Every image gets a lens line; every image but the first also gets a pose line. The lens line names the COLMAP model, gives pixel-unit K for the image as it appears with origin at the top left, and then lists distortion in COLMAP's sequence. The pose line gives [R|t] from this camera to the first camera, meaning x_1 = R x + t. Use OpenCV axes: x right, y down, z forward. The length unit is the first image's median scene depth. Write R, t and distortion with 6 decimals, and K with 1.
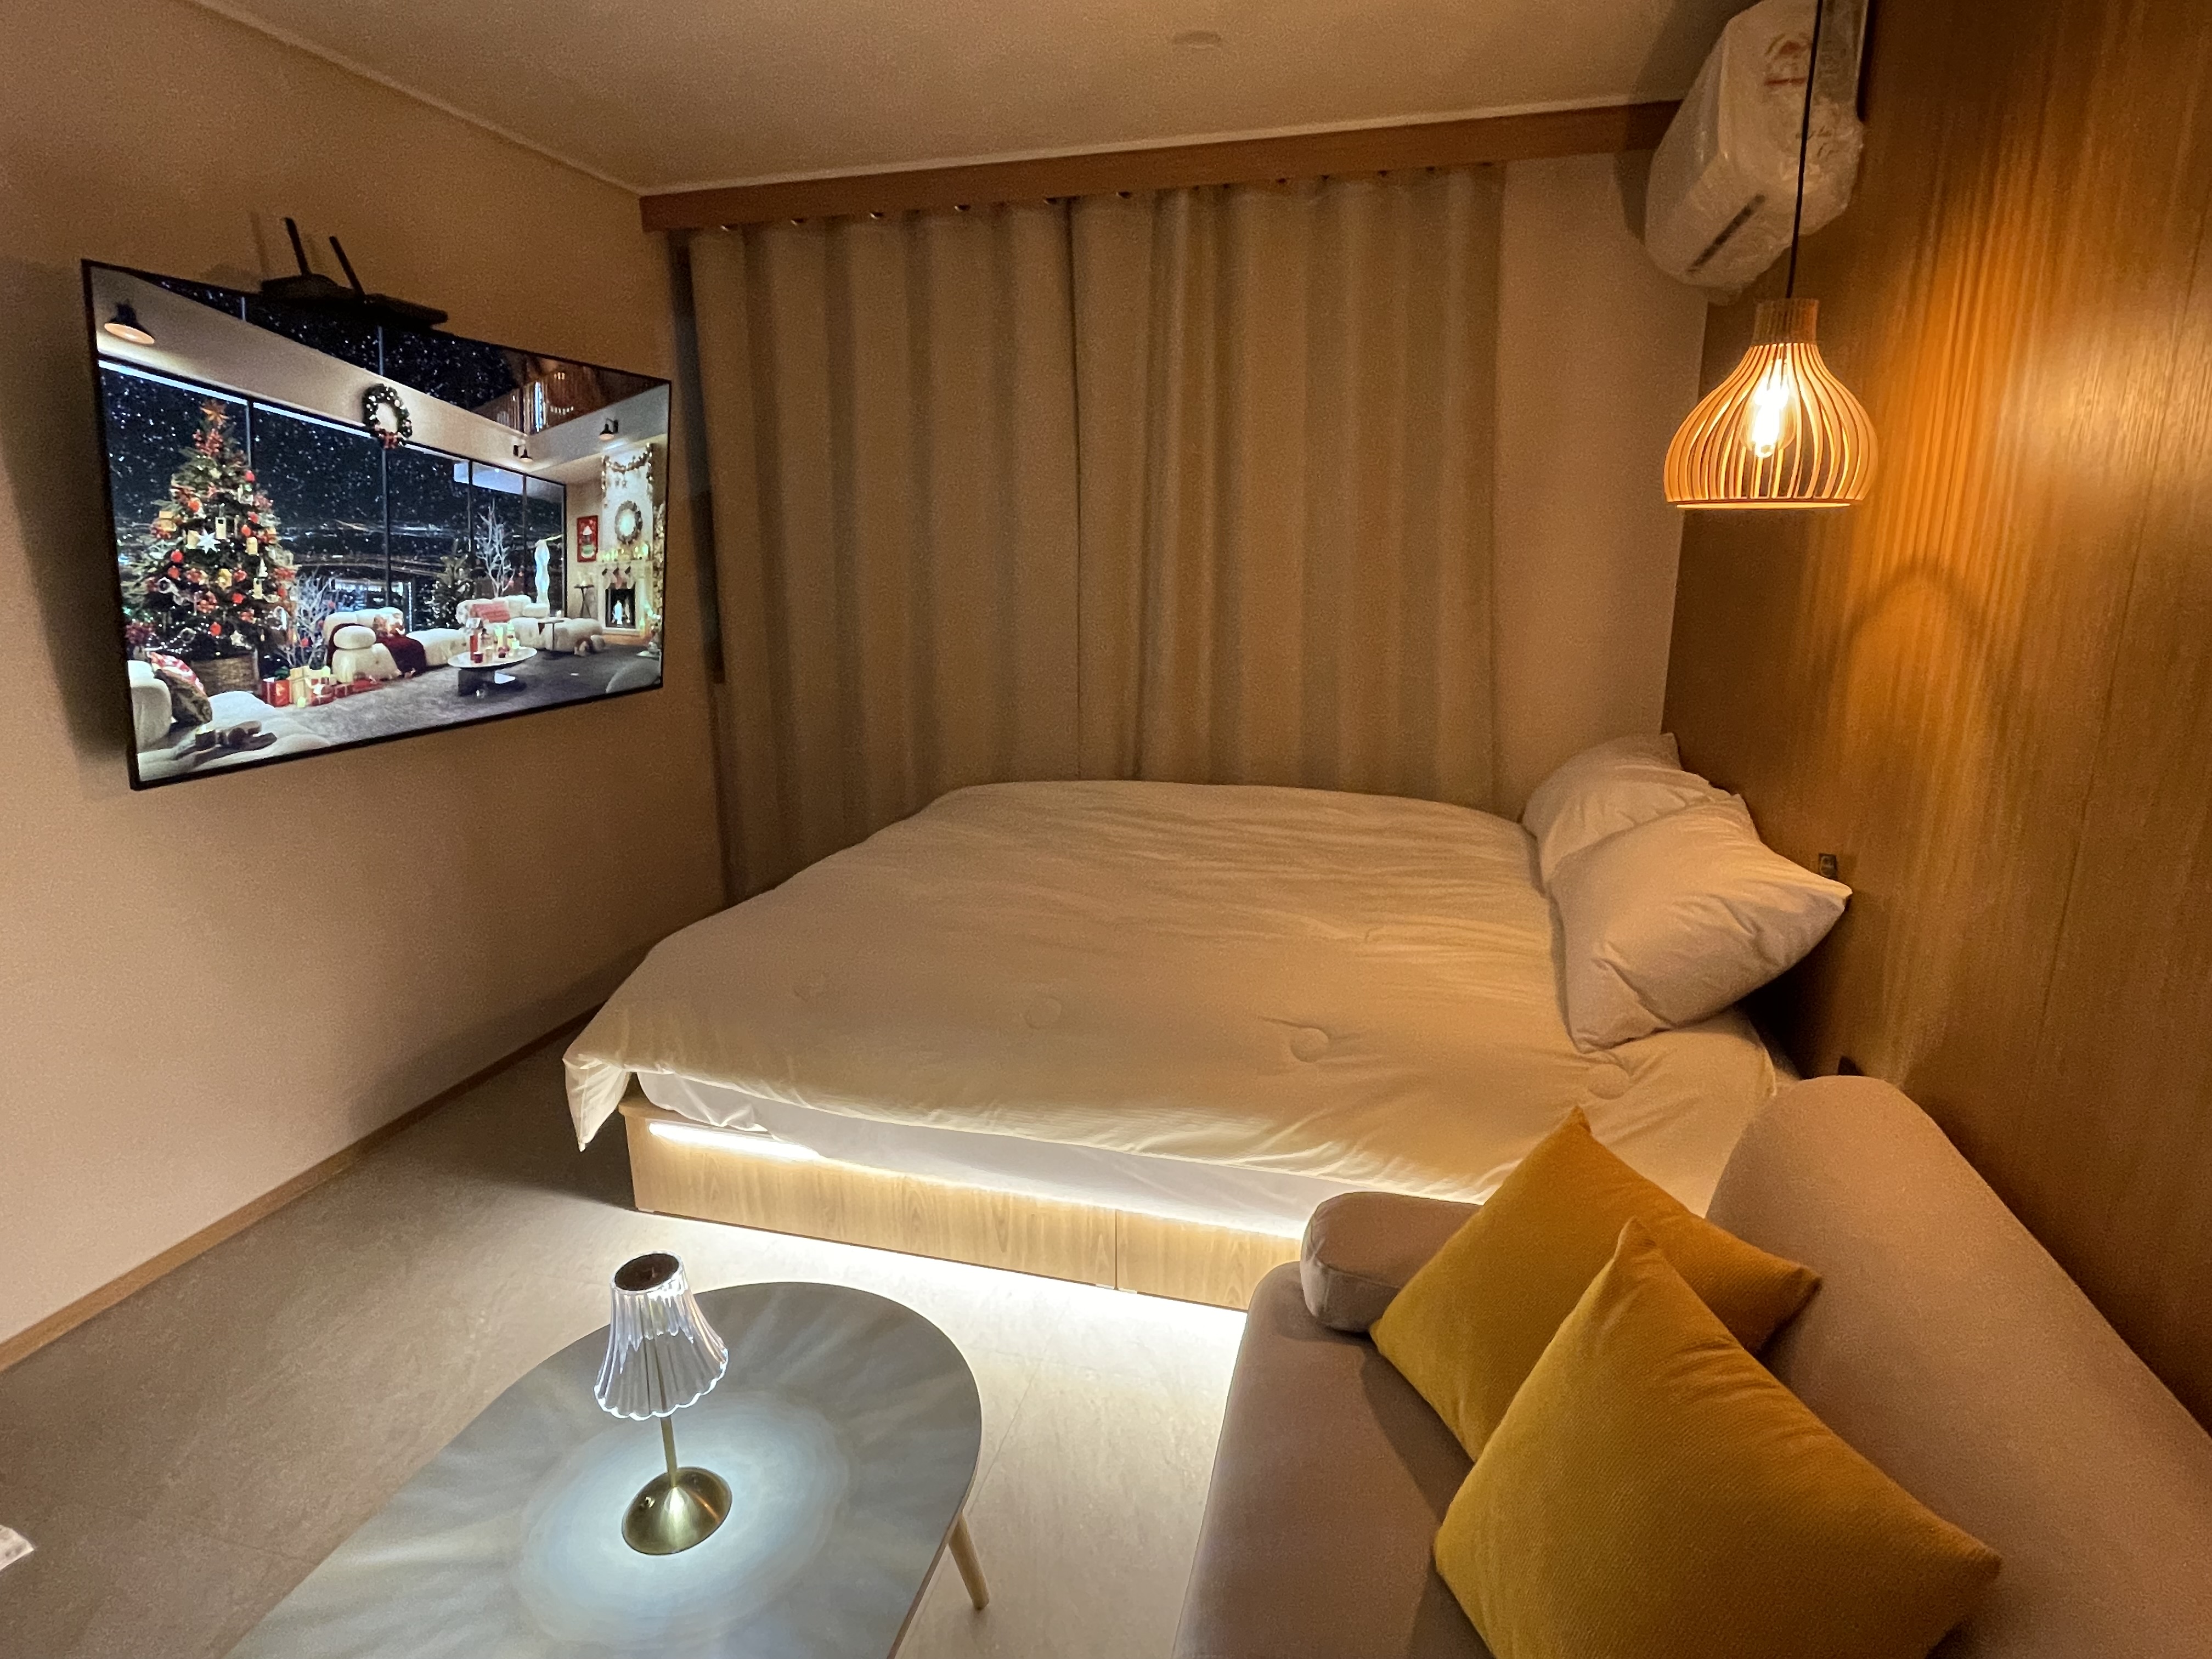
lens RADIAL K [[1160.5, 0, 1106.0], [0, 1160.5, 829.5], [0, 0, 1]] dist [-0.000660, 0.000420]
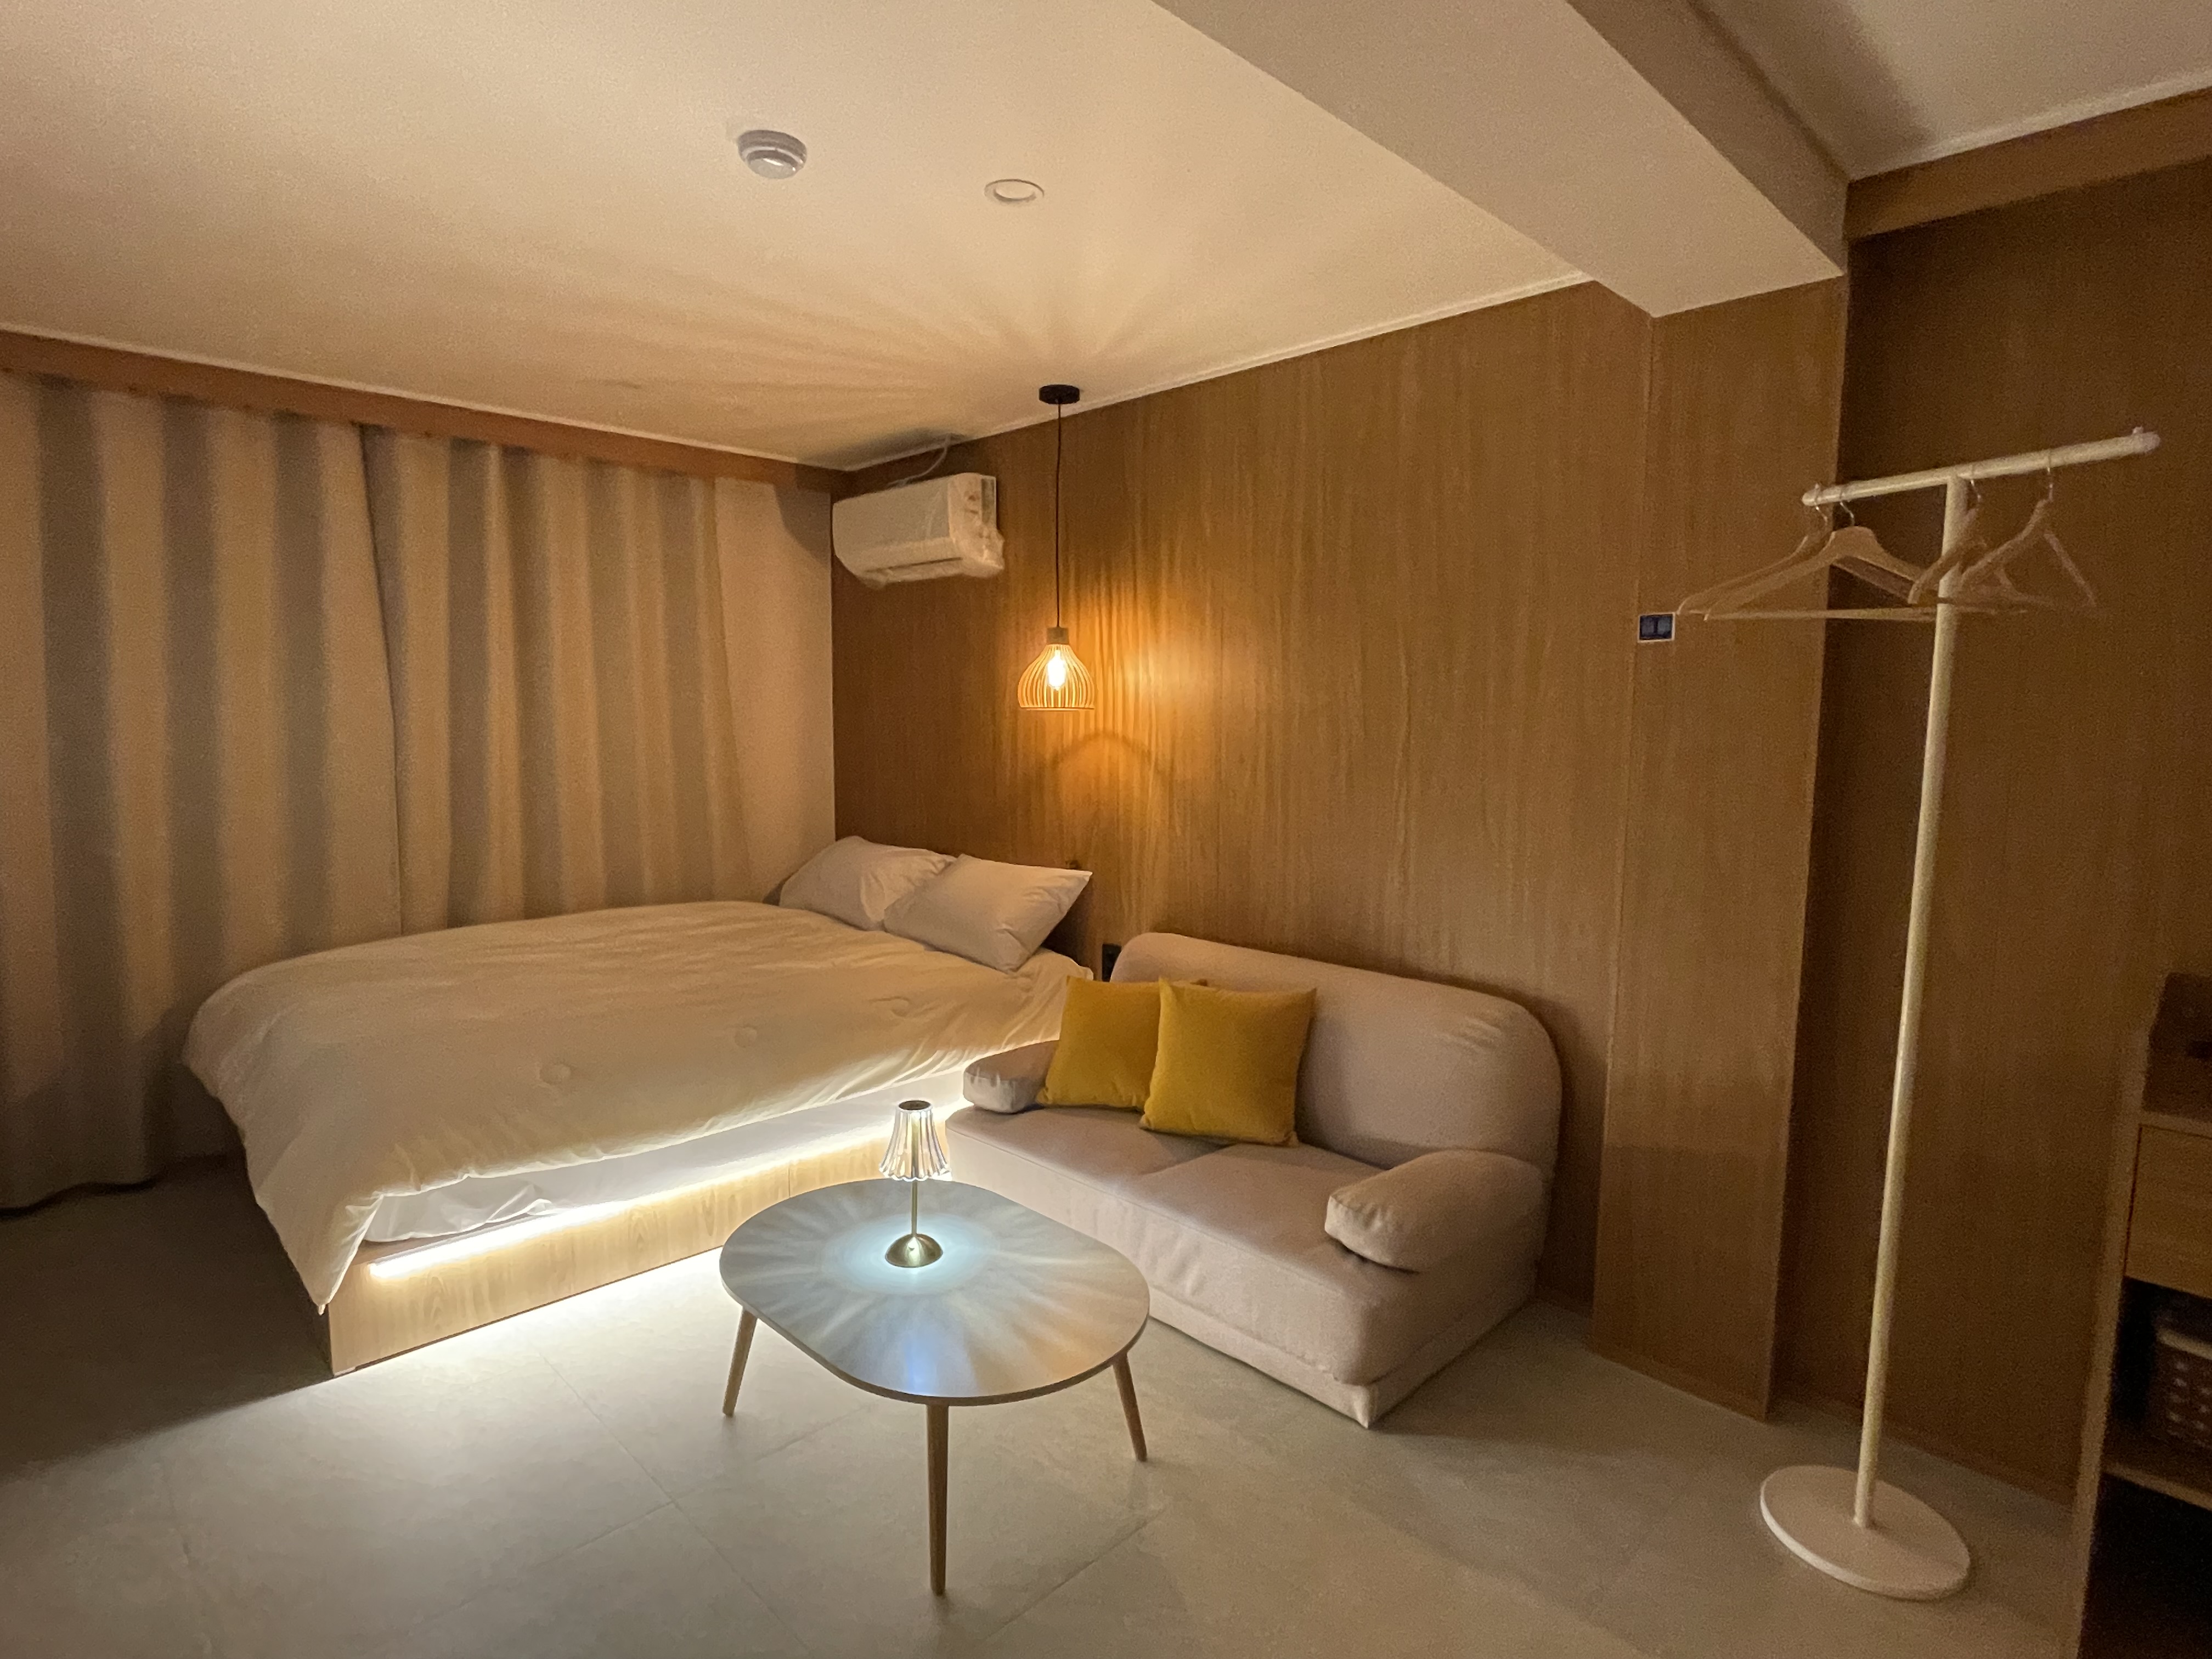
lens RADIAL K [[1160.5, 0, 1106.0], [0, 1160.5, 829.5], [0, 0, 1]] dist [-0.000660, 0.000420]
pose [[0.516142, -0.082642, 0.852507, -0.942516], [0.196978, 0.980108, -0.024247, 0.022884], [-0.833545, 0.180440, 0.522154, -0.174831]]
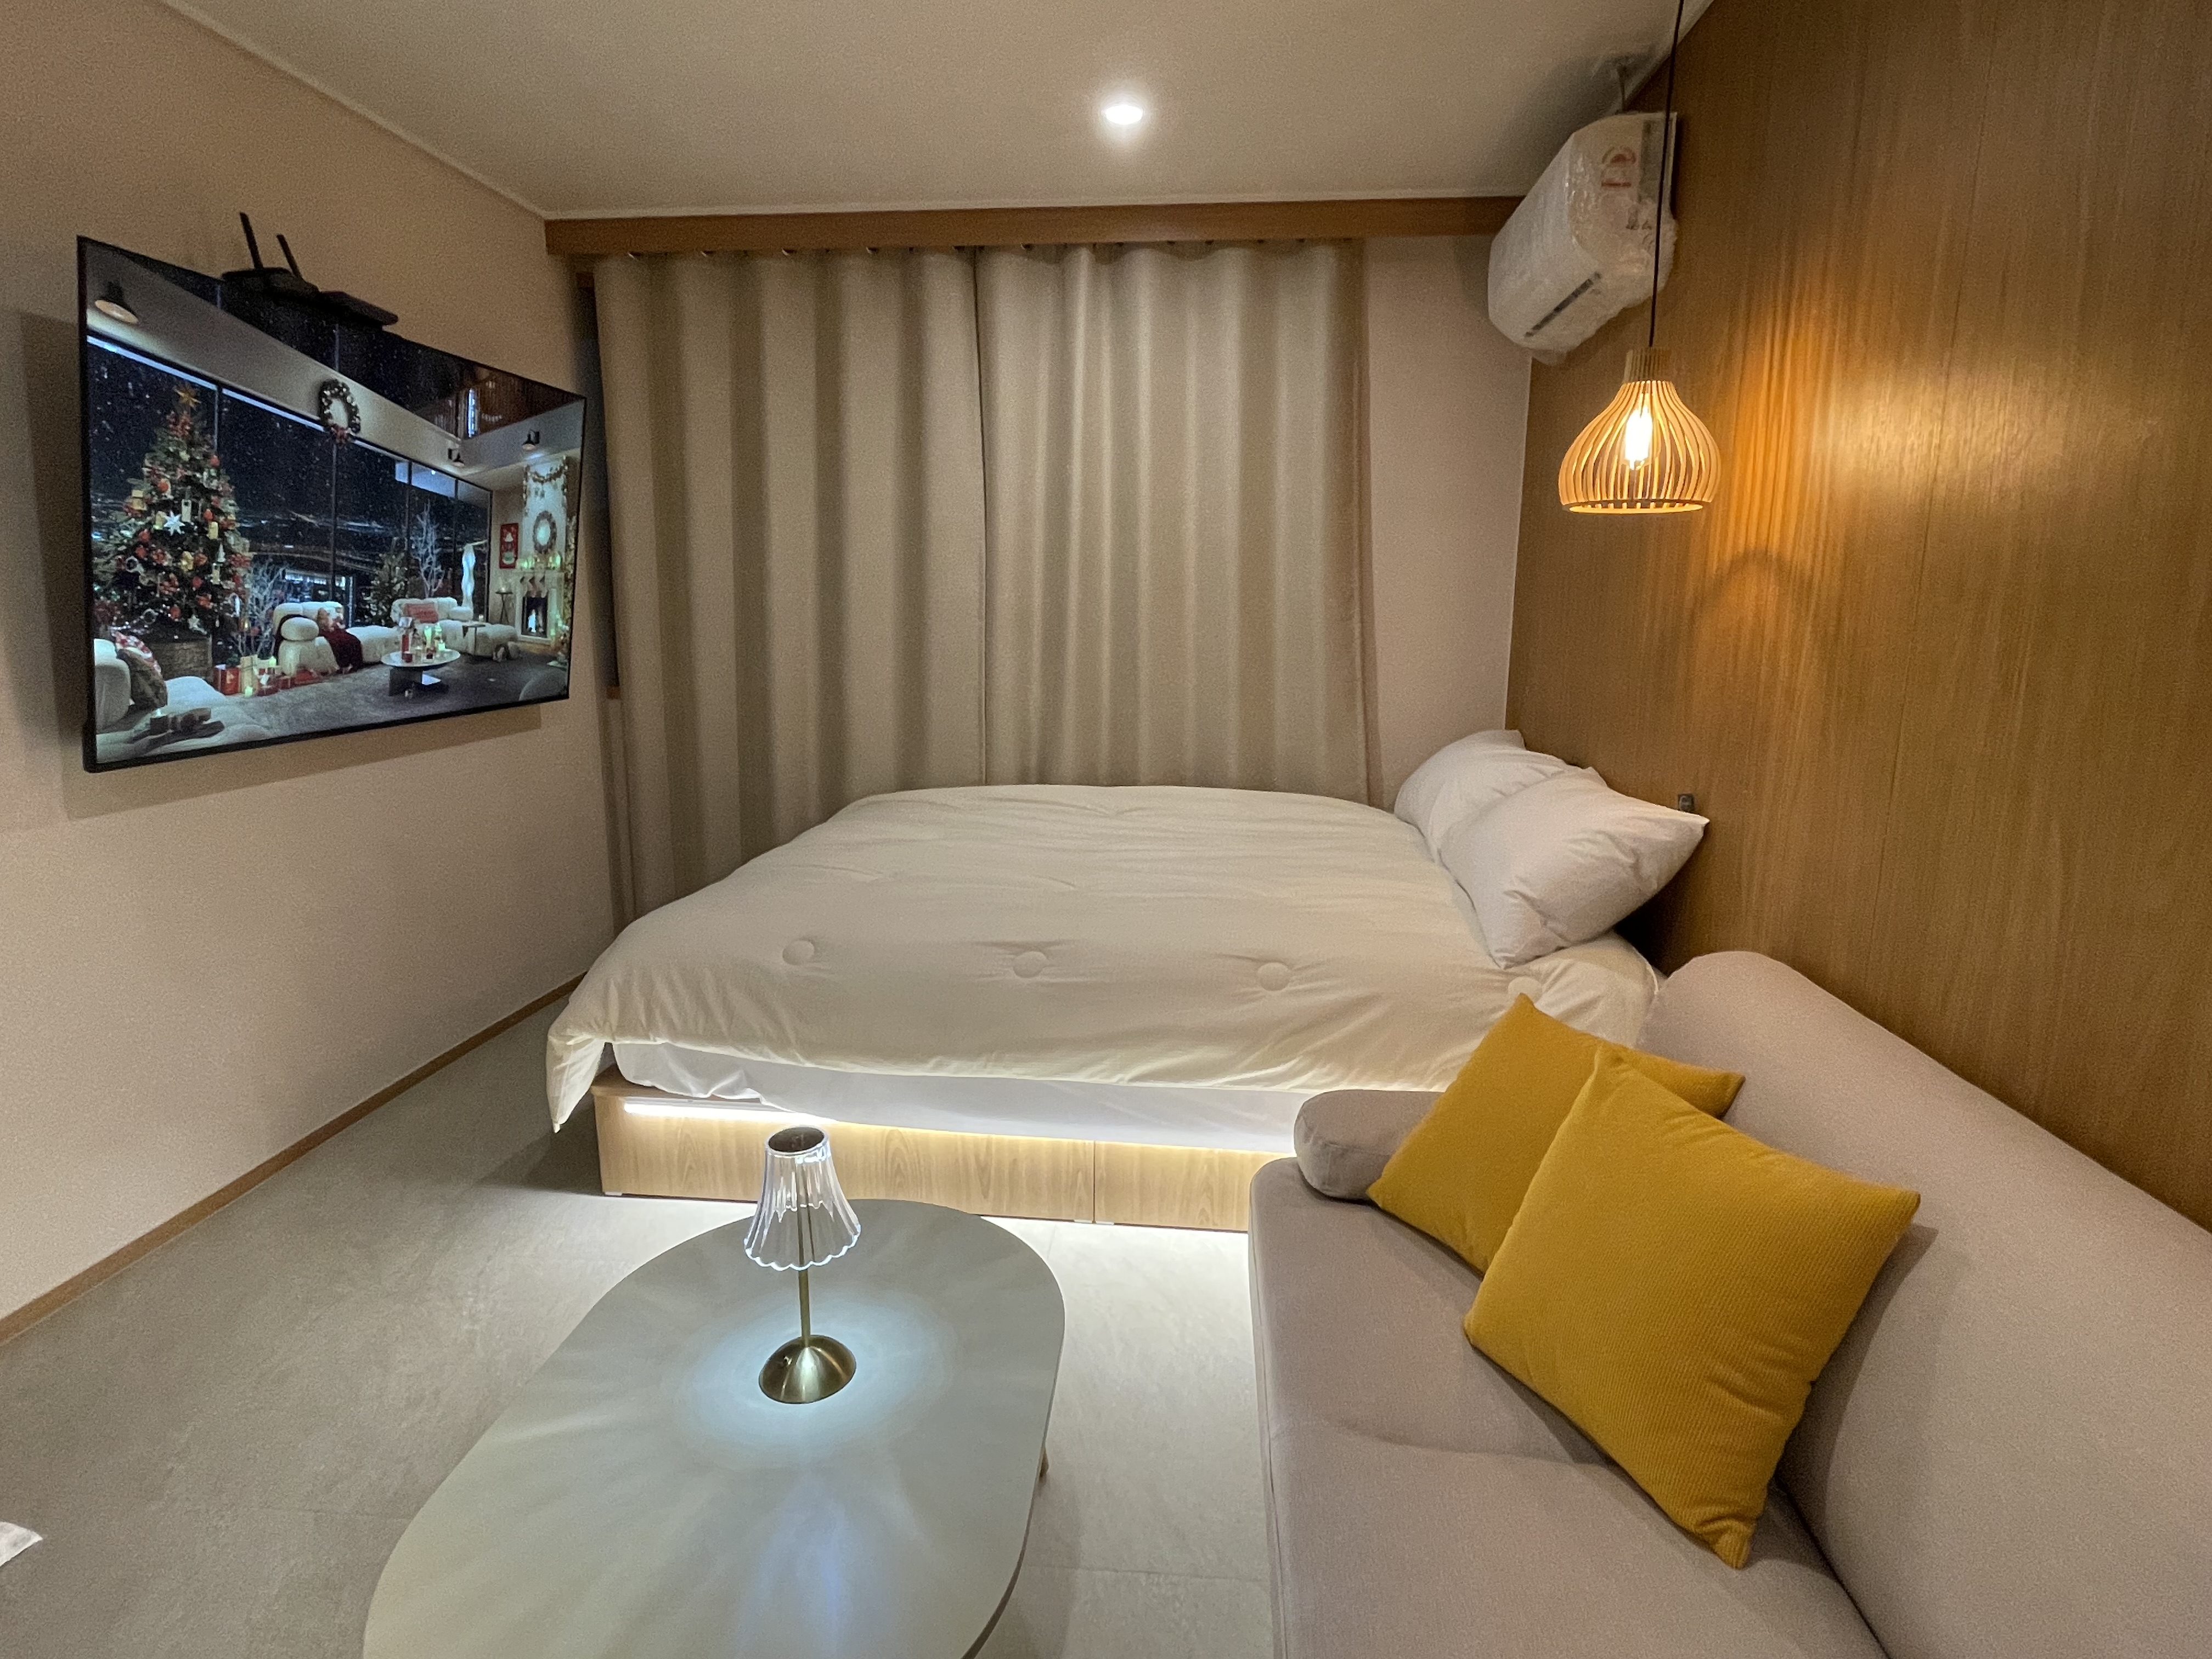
lens RADIAL K [[1158.6, 0, 1101.4], [0, 1158.6, 821.6], [0, 0, 1]] dist [0.001305, -0.000554]
pose [[0.986277, -0.019033, 0.164000, -0.147443], [0.027594, 0.998364, -0.050080, 0.072325], [-0.162779, 0.053918, 0.985188, -0.085042]]
